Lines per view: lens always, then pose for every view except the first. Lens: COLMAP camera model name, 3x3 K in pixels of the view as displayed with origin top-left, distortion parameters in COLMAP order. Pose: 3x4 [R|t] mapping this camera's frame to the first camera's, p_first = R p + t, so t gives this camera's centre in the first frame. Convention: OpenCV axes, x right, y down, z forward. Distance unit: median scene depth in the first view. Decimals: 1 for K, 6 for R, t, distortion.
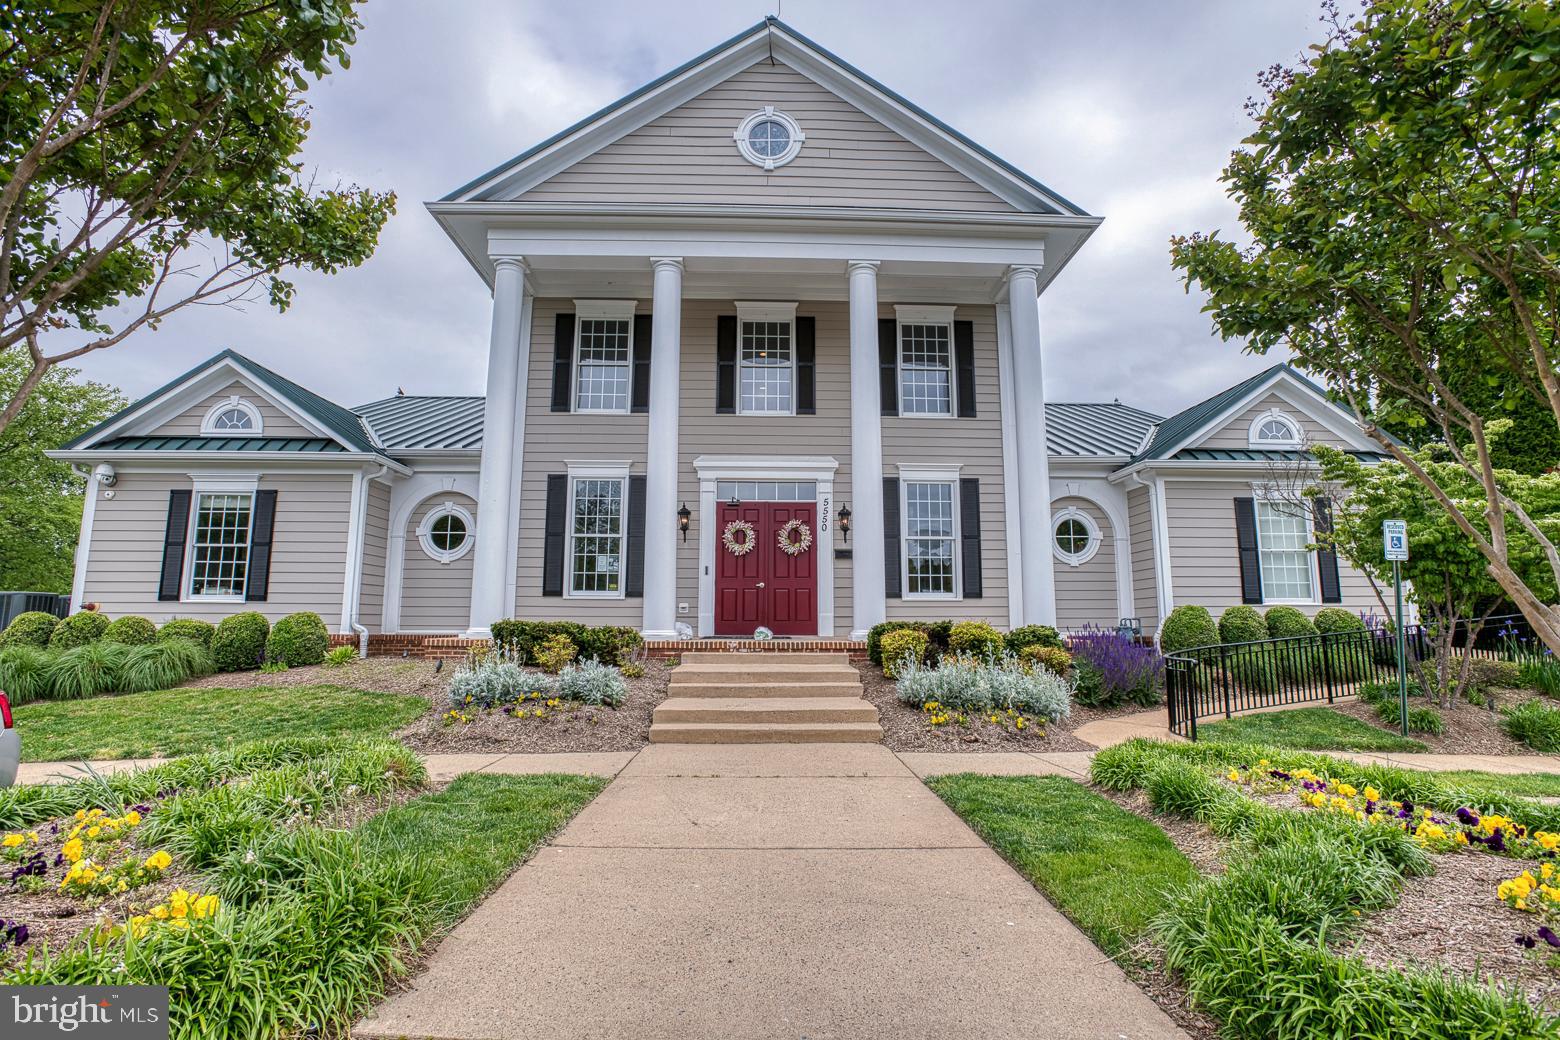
lens RADIAL K [[750.3, 0, 776.2], [0, 750.3, 517.4], [0, 0, 1]] dist [-0.023514, 0.000652]
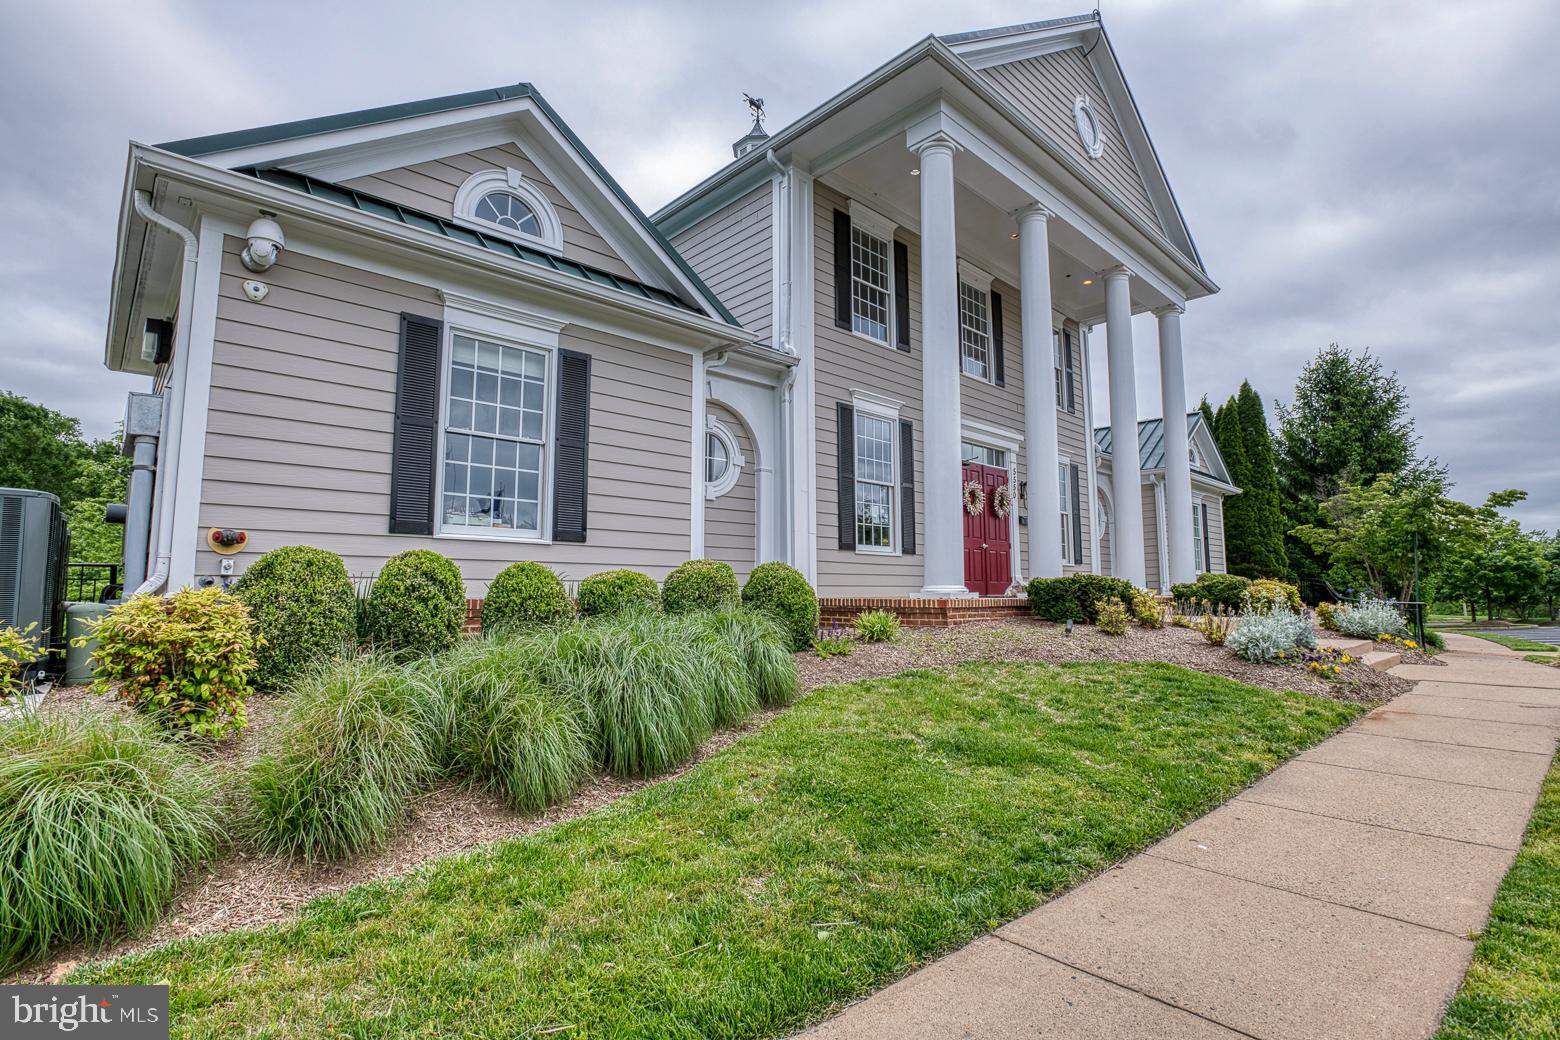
lens RADIAL K [[750.3, 0, 780.6], [0, 750.3, 514.8], [0, 0, 1]] dist [-0.023514, 0.000652]
pose [[0.746724, 0.067058, 0.661745, -0.908962], [-0.090552, 0.995891, 0.001262, 0.071799], [-0.658941, -0.060864, 0.749728, 0.425012]]
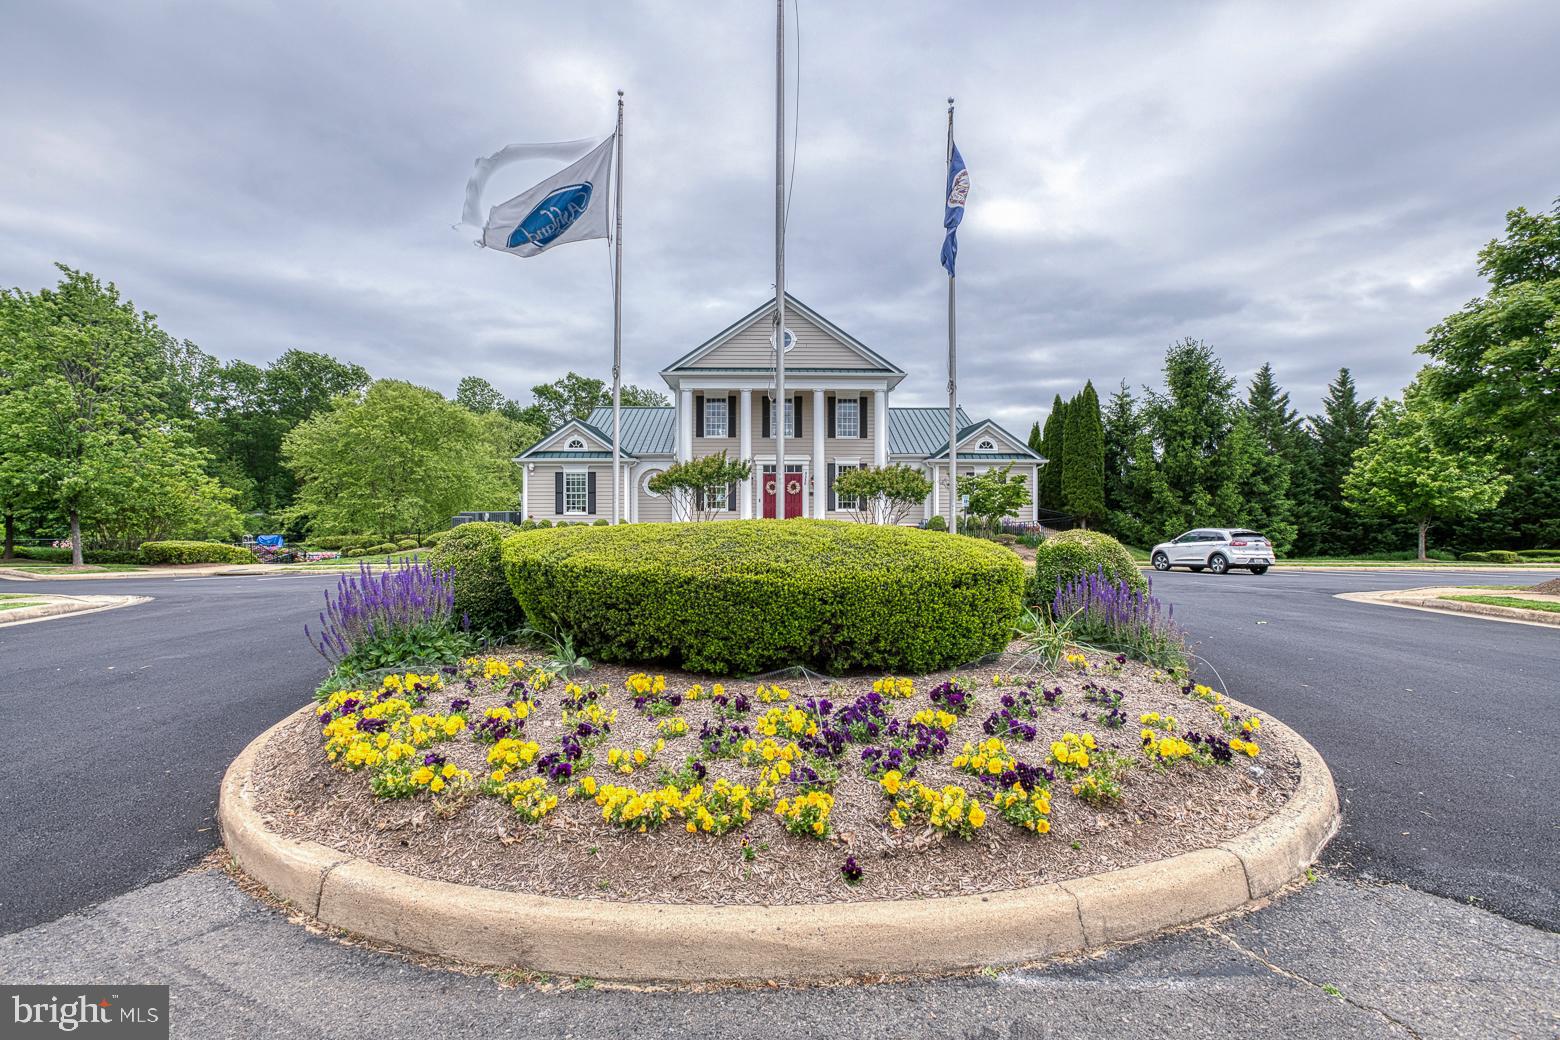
lens RADIAL K [[750.3, 0, 779.0], [0, 750.3, 514.5], [0, 0, 1]] dist [-0.023514, 0.000652]
pose [[0.999973, -0.001855, -0.007164, -0.007412], [0.003118, 0.983572, 0.180487, -0.350109], [0.006712, -0.180504, 0.983551, -1.560106]]
